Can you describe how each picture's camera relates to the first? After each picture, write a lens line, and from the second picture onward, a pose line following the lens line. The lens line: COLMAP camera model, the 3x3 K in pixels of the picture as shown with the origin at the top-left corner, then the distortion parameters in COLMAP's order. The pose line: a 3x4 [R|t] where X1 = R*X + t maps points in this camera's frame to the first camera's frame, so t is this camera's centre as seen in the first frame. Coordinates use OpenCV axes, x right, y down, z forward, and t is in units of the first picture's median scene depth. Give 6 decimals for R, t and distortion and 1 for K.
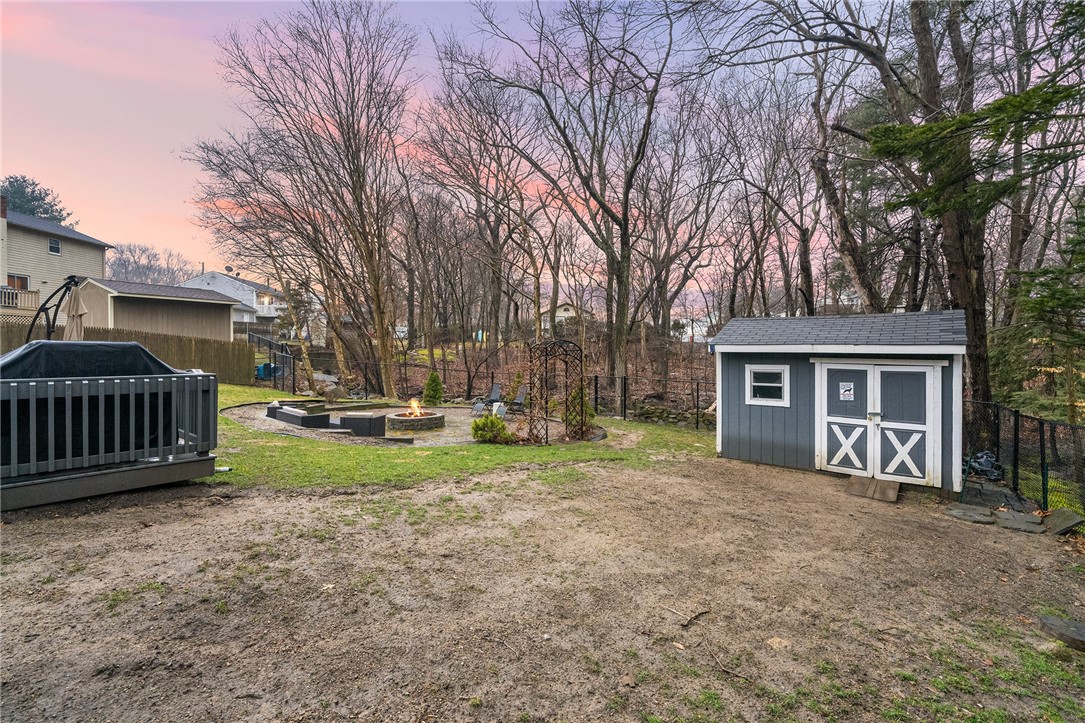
lens RADIAL K [[463.9, 0, 540.9], [0, 463.9, 354.5], [0, 0, 1]] dist [0.002576, 0.000329]
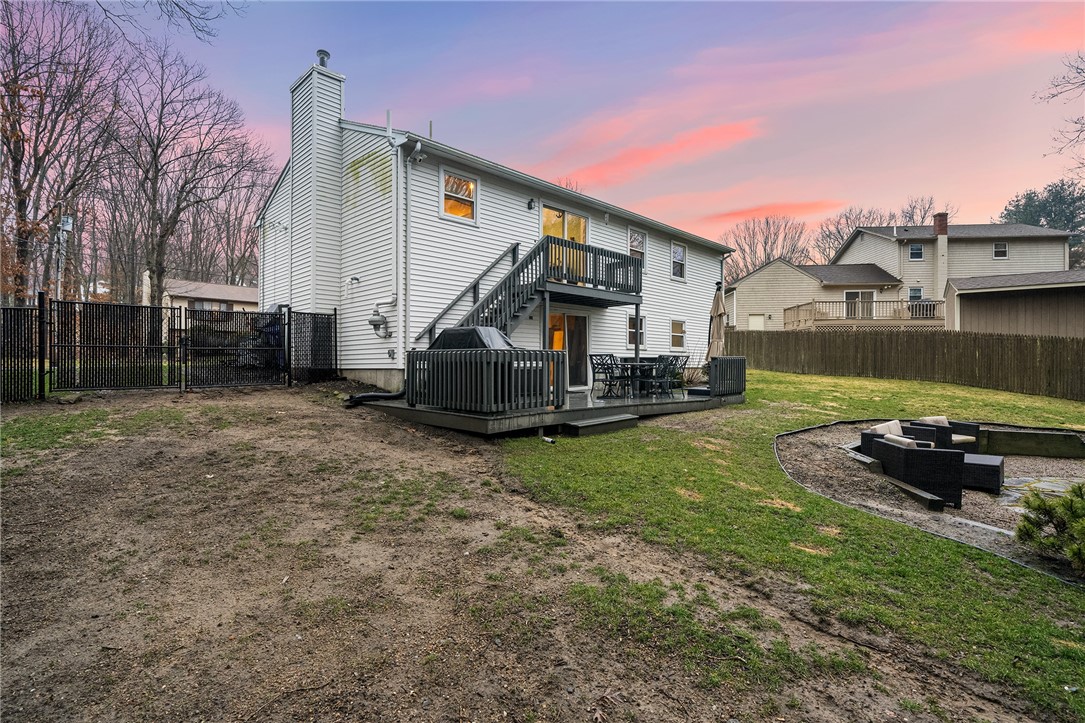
lens RADIAL K [[523.0, 0, 540.7], [0, 523.0, 364.0], [0, 0, 1]] dist [-0.002324, -0.000065]
pose [[-0.081251, -0.004801, -0.996682, 0.538644], [-0.010662, 0.999935, -0.003947, 0.074772], [0.996637, 0.010306, -0.081297, 1.083478]]
